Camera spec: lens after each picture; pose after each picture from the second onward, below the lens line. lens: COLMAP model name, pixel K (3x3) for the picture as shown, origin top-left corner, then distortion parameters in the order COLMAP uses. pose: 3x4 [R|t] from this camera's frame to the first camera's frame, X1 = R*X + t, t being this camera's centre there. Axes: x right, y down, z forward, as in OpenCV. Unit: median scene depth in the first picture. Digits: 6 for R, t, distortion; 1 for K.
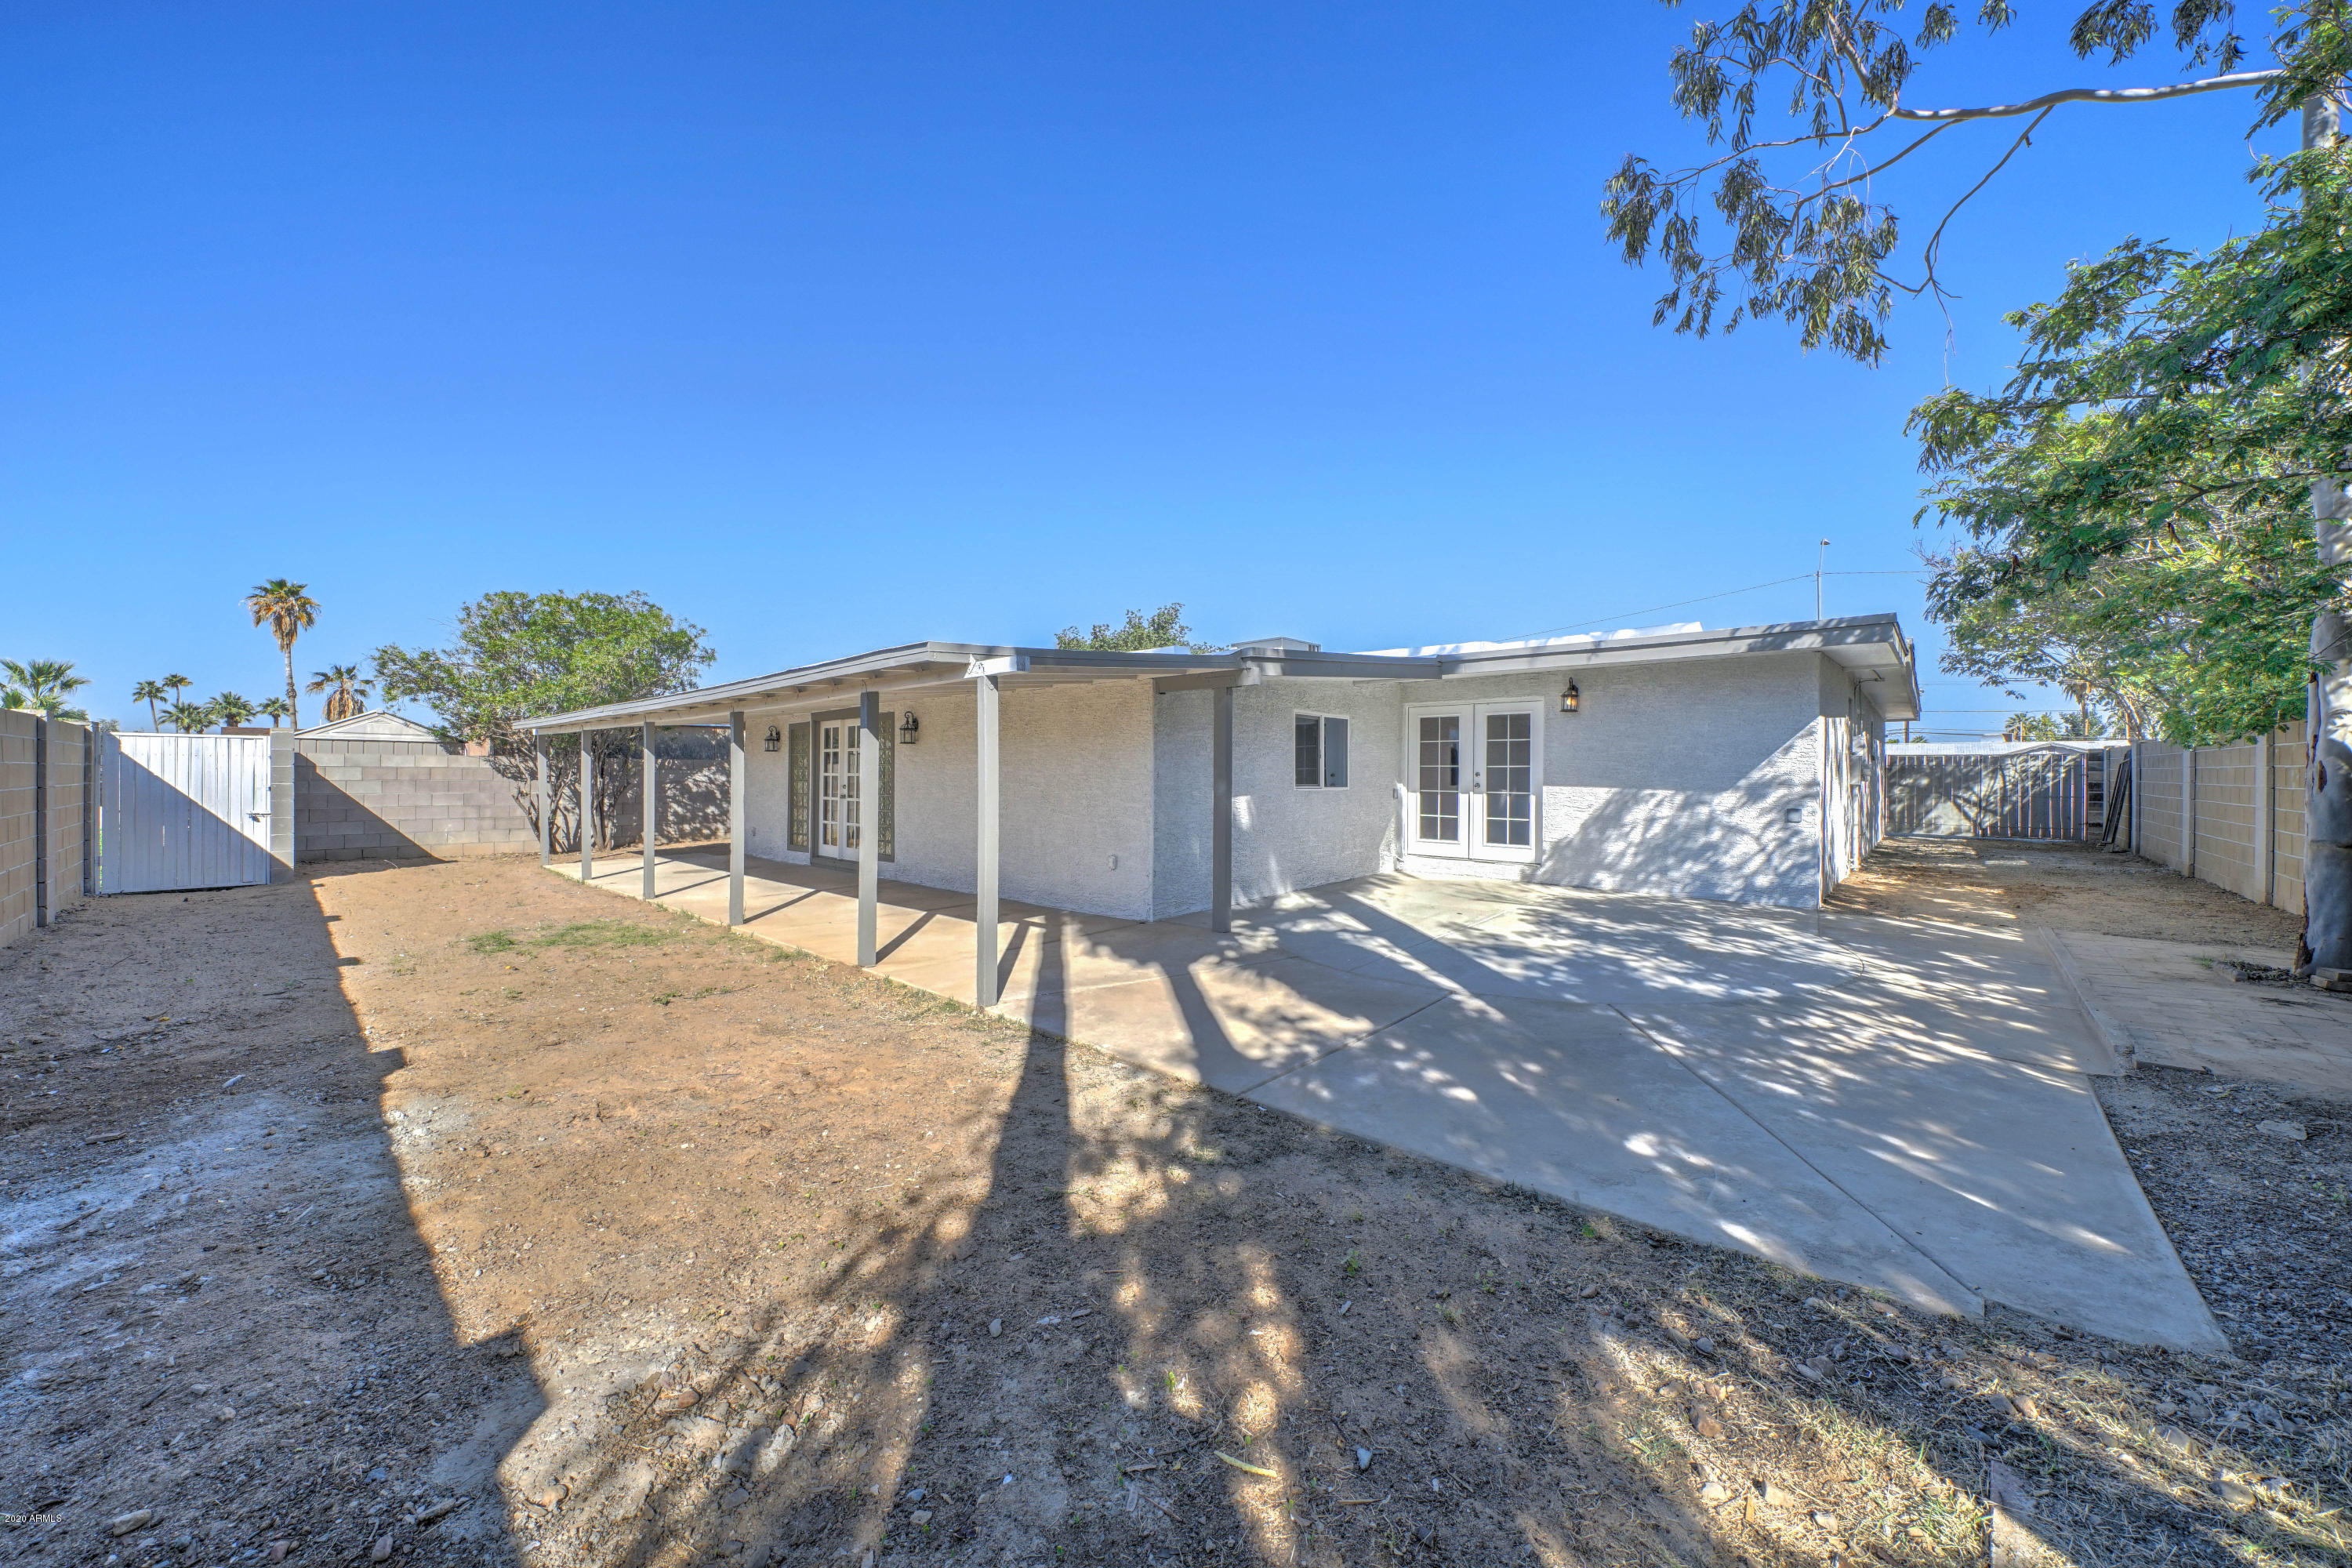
lens RADIAL K [[847.5, 0, 1167.0], [0, 847.5, 778.9], [0, 0, 1]] dist [-0.007967, 0.000000]
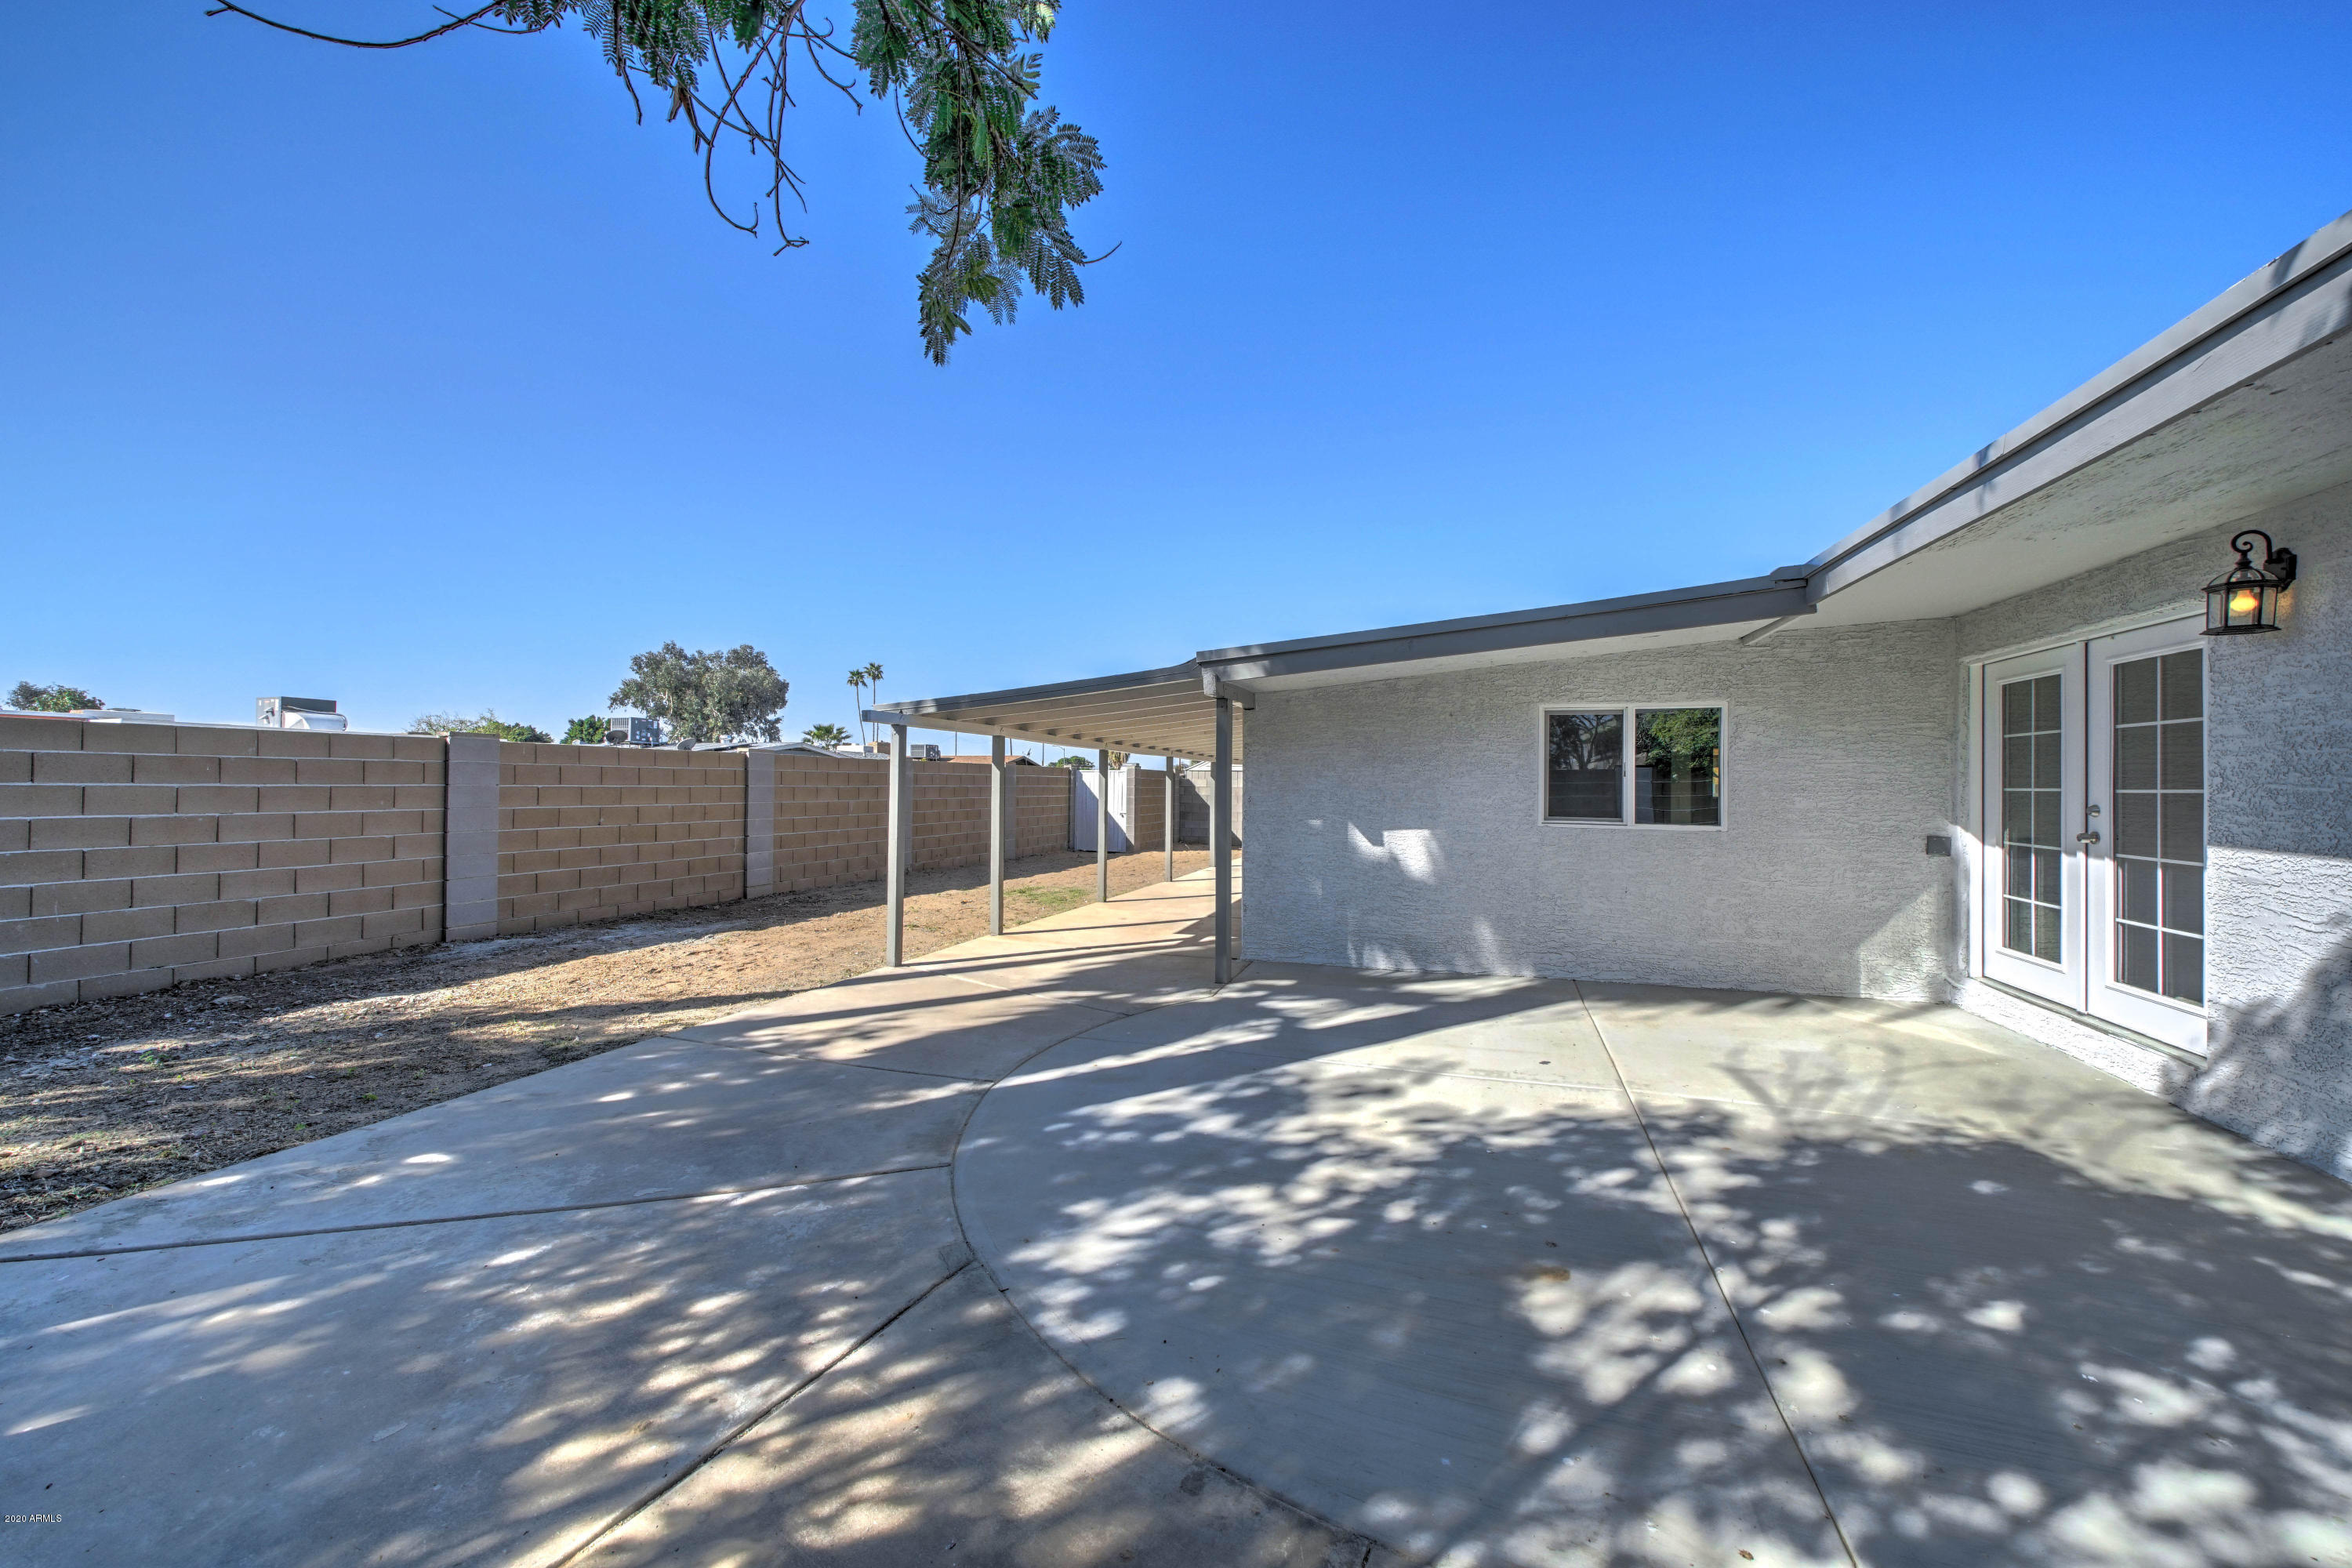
lens RADIAL K [[798.5, 0, 1162.7], [0, 798.5, 782.3], [0, 0, 1]] dist [-0.002813, -0.000139]
pose [[0.387457, -0.003954, -0.921879, 0.597284], [-0.011388, 0.999894, -0.009074, -0.011372], [0.921817, 0.014014, 0.387371, 0.474423]]
